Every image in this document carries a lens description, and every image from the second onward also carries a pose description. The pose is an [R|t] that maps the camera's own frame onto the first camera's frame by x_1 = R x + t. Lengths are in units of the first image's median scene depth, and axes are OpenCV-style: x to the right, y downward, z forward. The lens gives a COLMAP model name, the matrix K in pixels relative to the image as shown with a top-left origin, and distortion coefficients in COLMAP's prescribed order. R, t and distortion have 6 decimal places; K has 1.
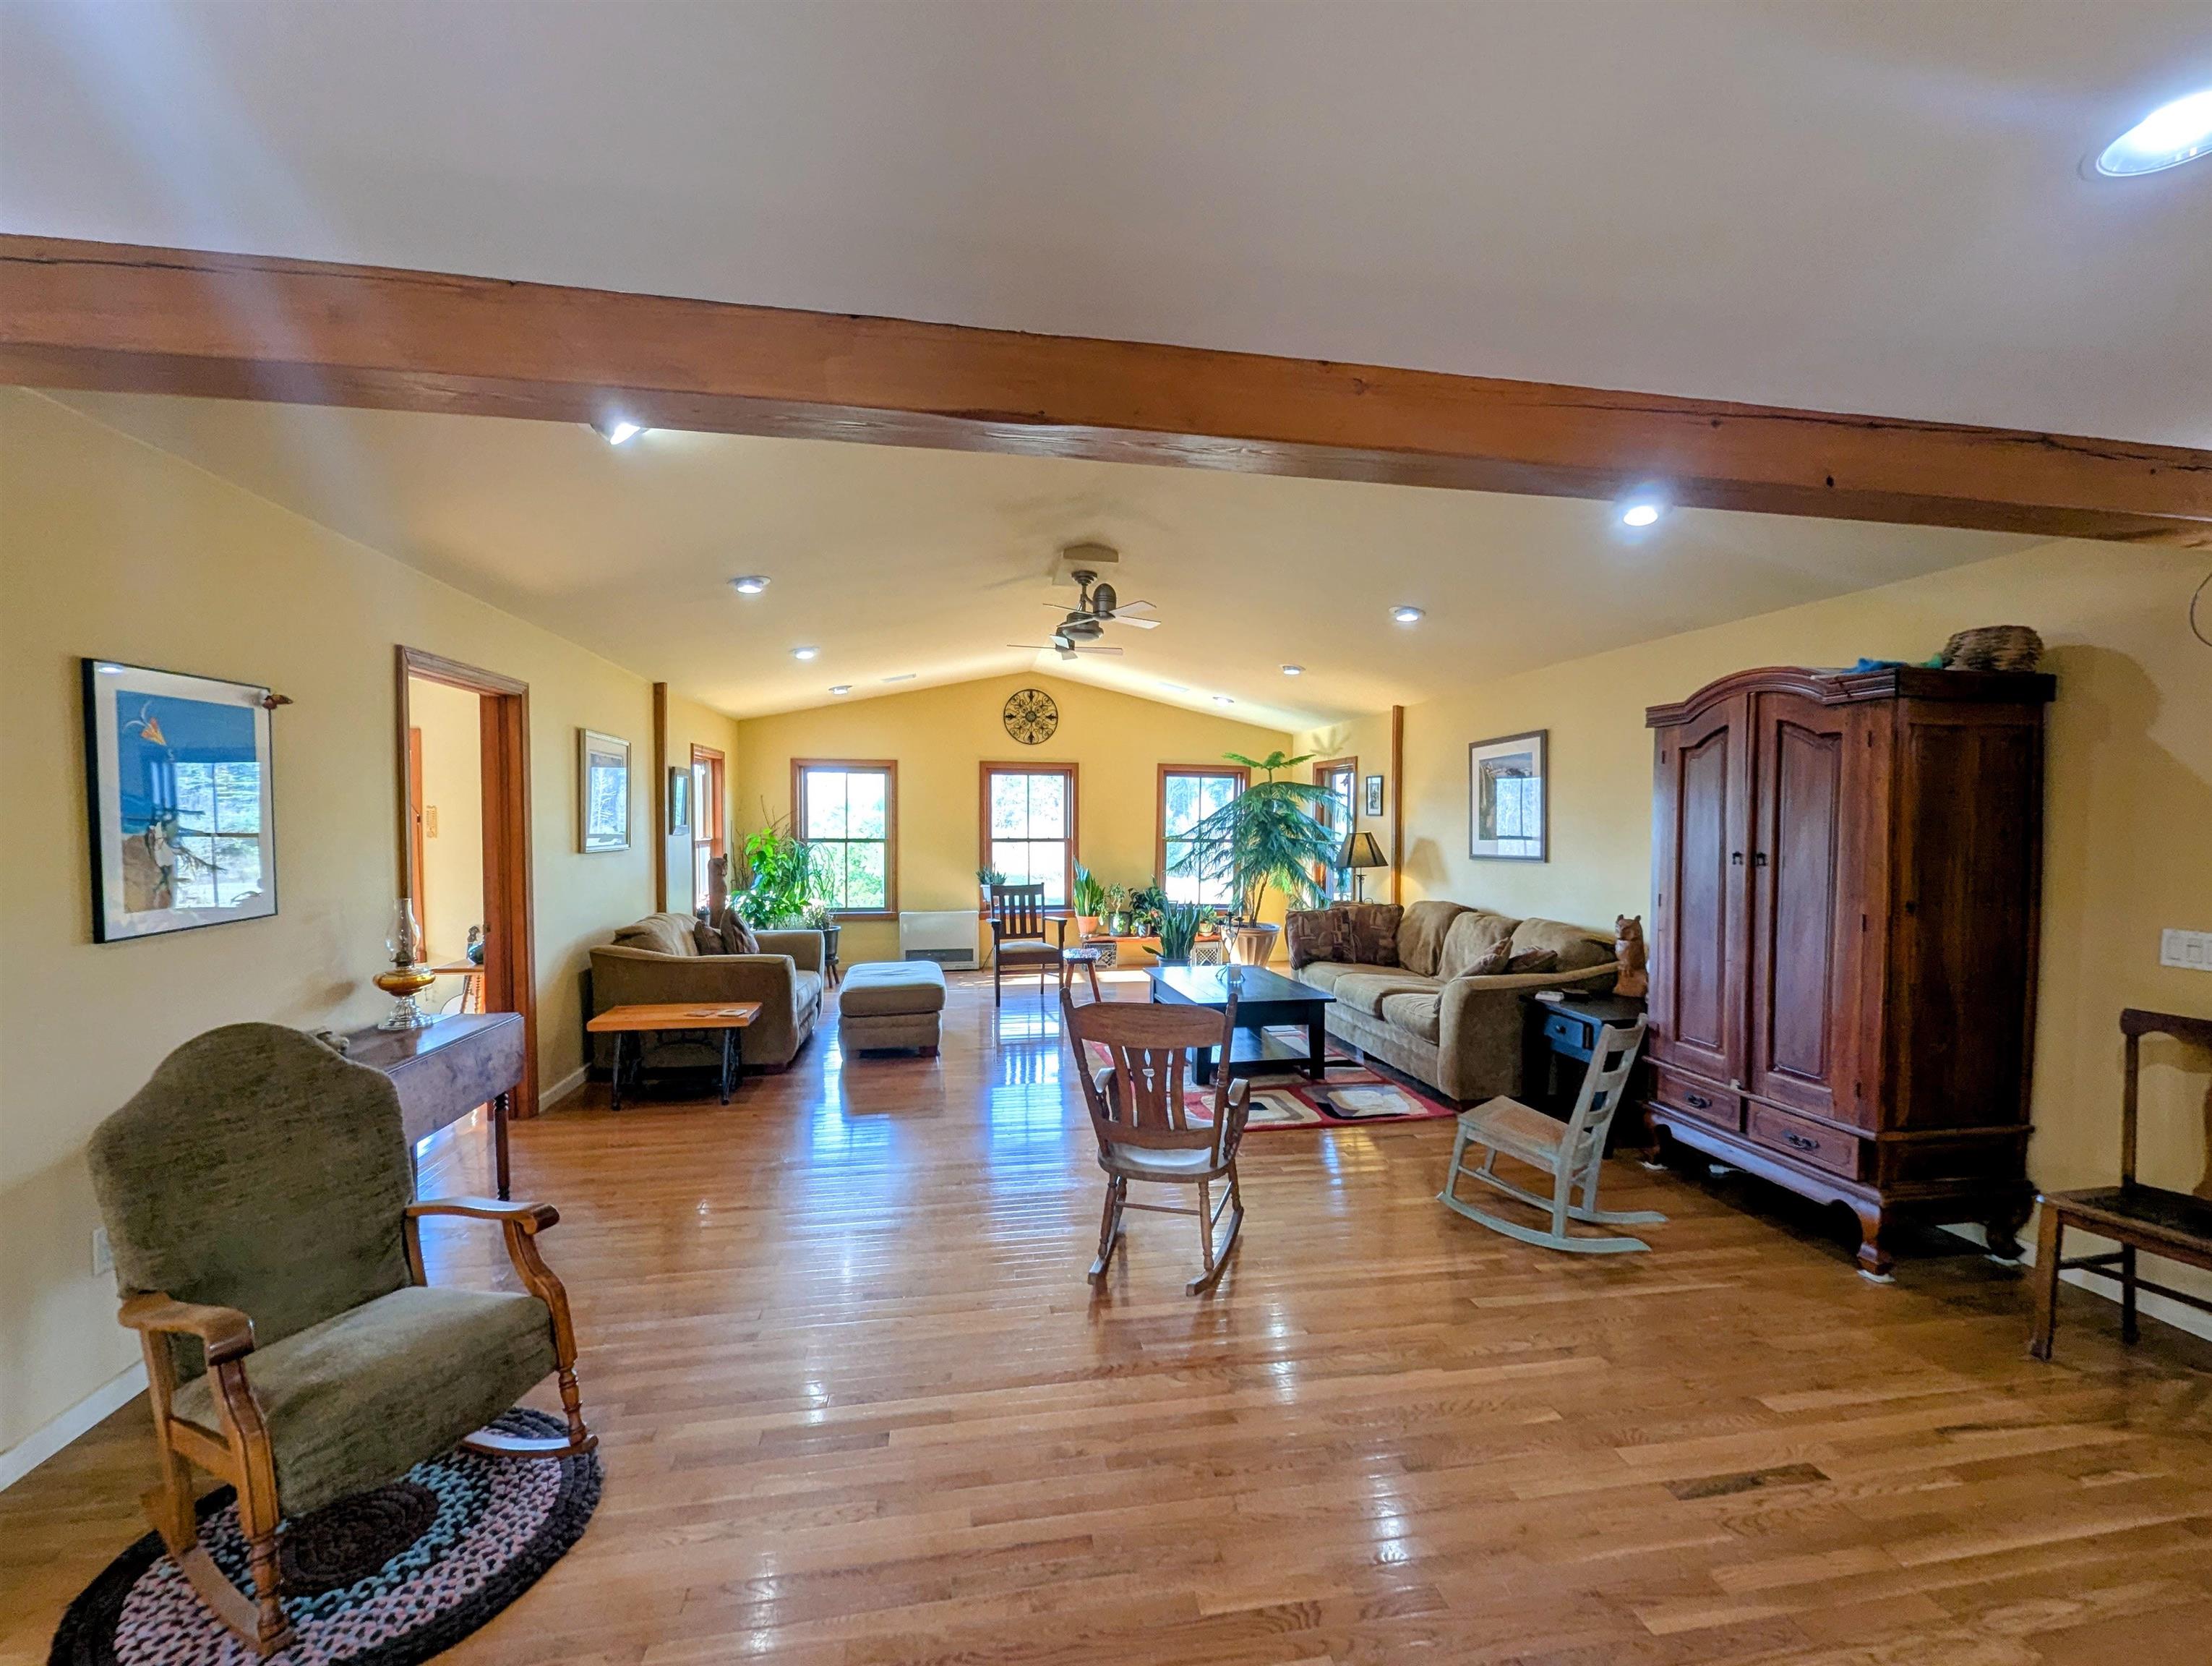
lens RADIAL K [[919.3, 0, 1102.5], [0, 919.3, 845.5], [0, 0, 1]] dist [0.004566, 0.000069]
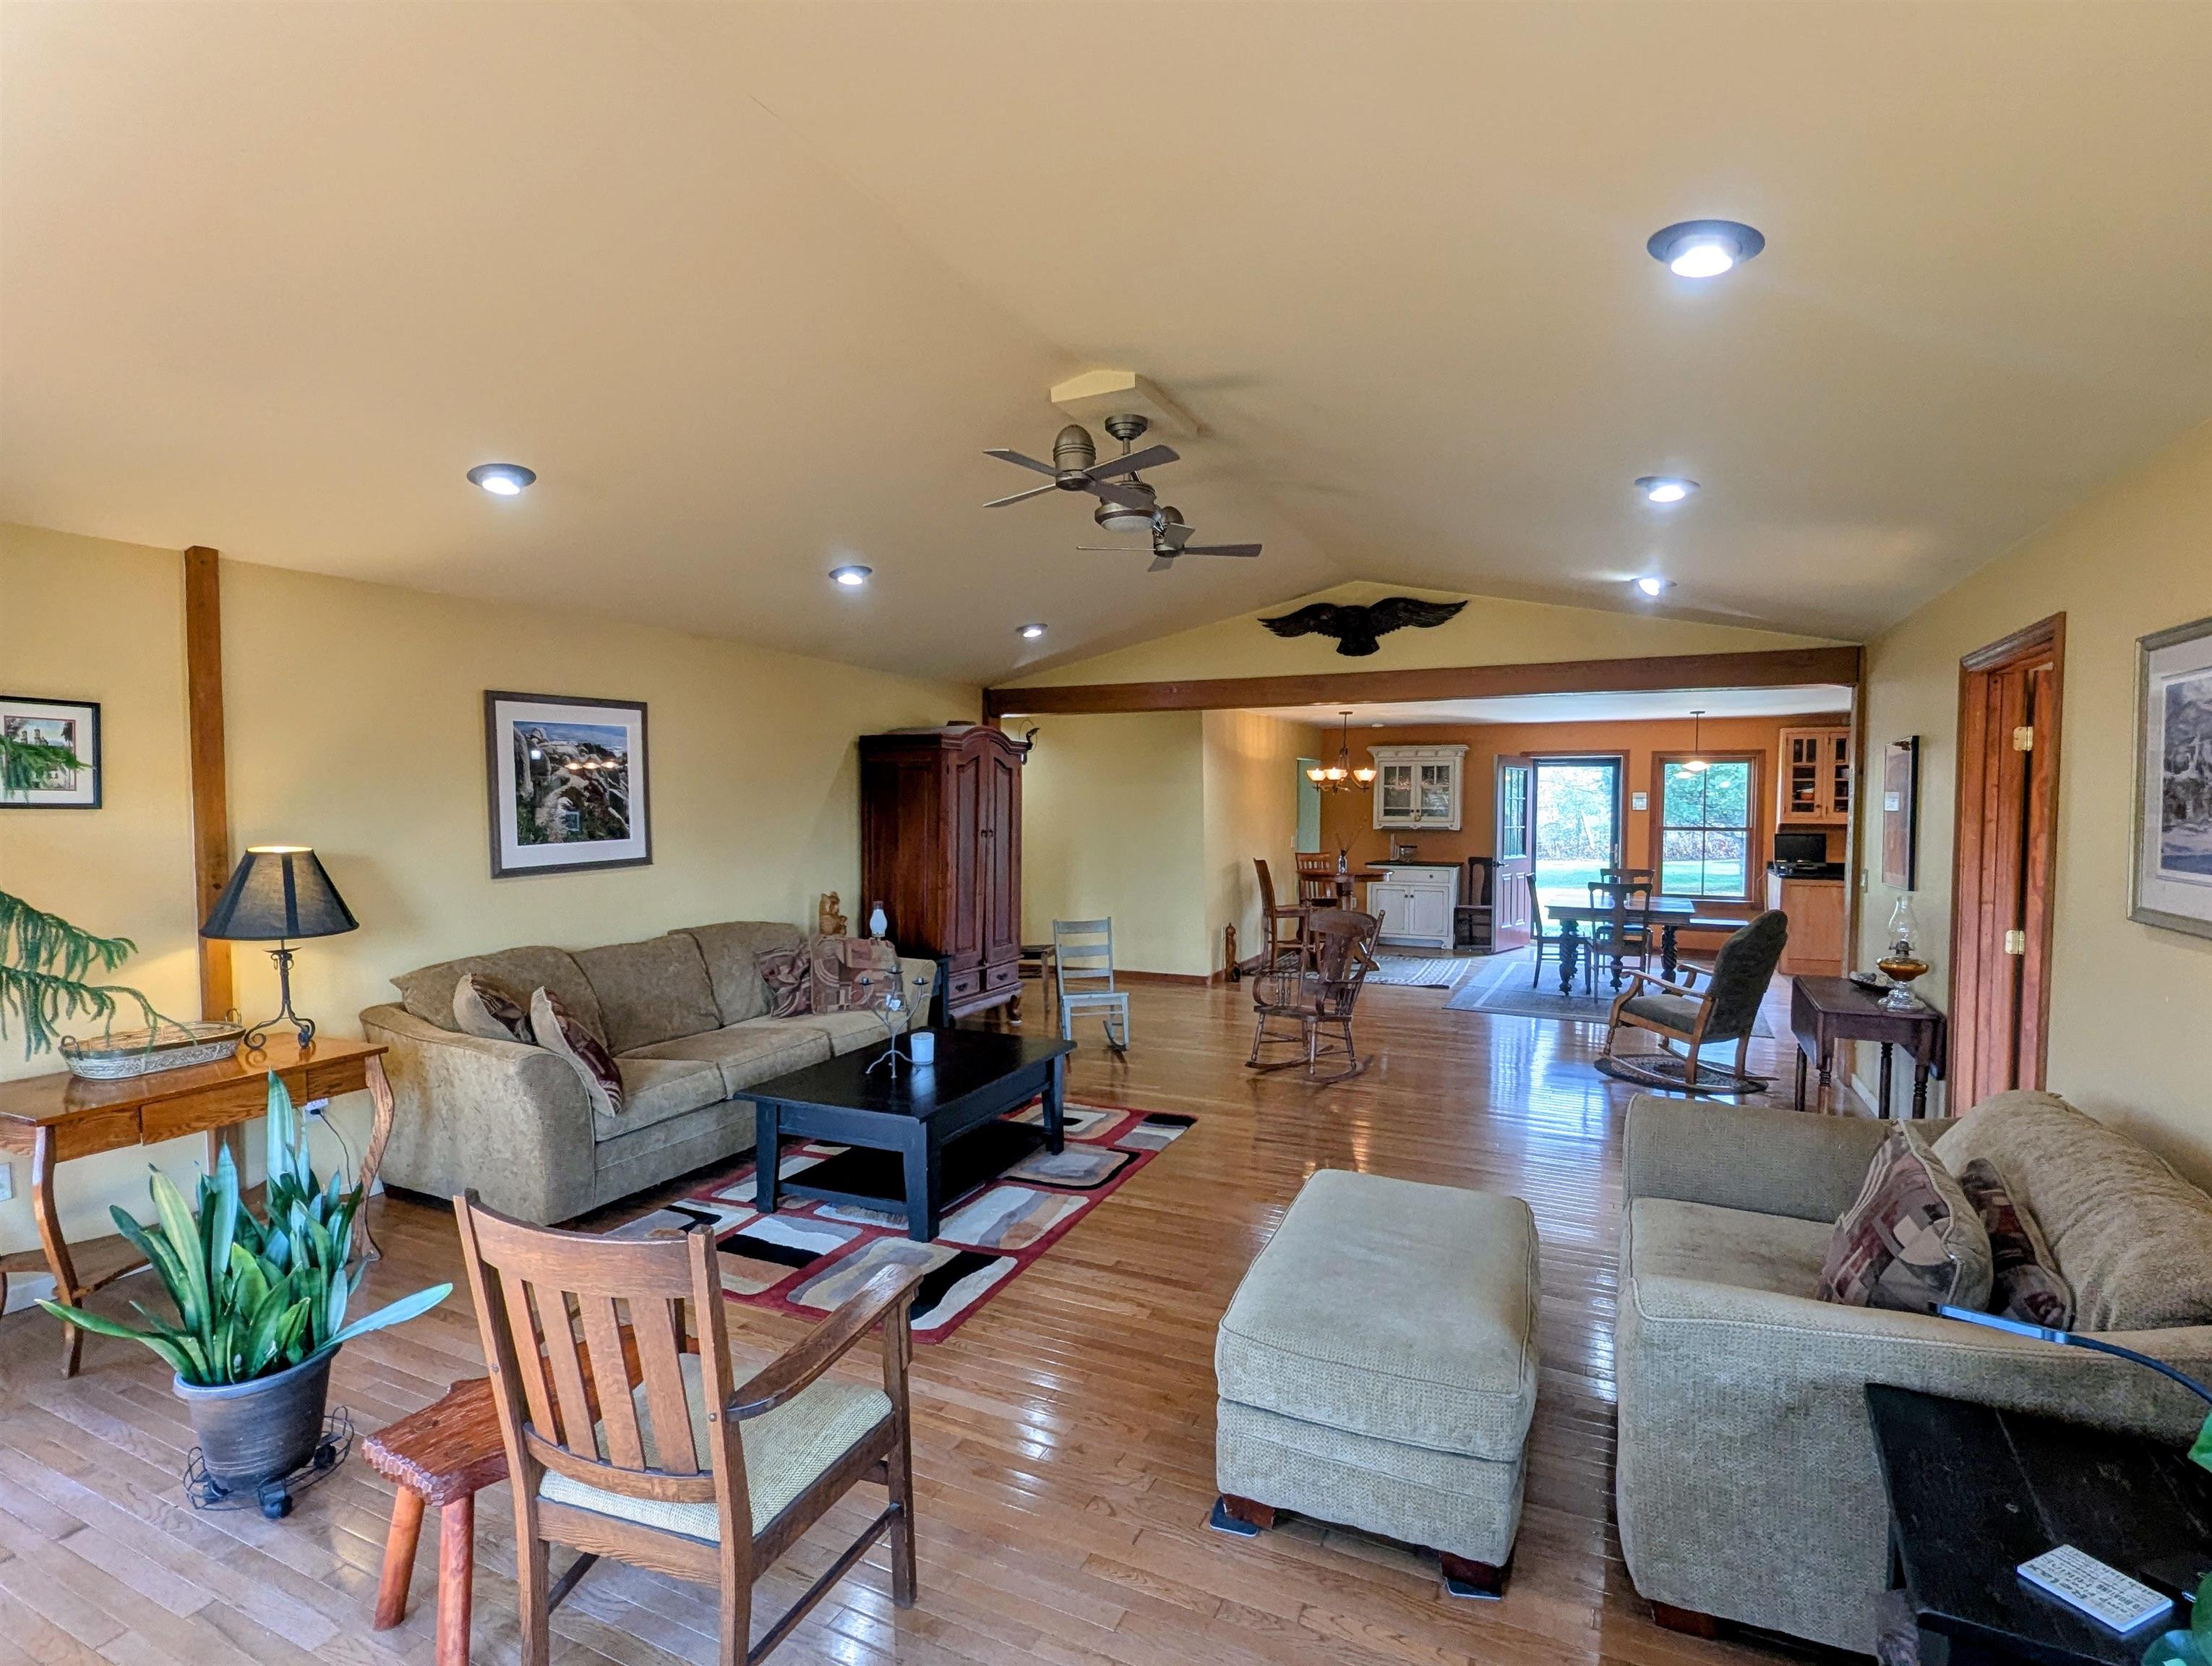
lens RADIAL K [[1095.2, 0, 1116.1], [0, 1095.2, 852.0], [0, 0, 1]] dist [-0.000791, 0.000031]
pose [[-0.823244, -0.036707, 0.566499, -0.379283], [0.006439, 0.997239, 0.073973, -0.056155], [-0.567650, 0.064546, -0.820736, 1.410159]]
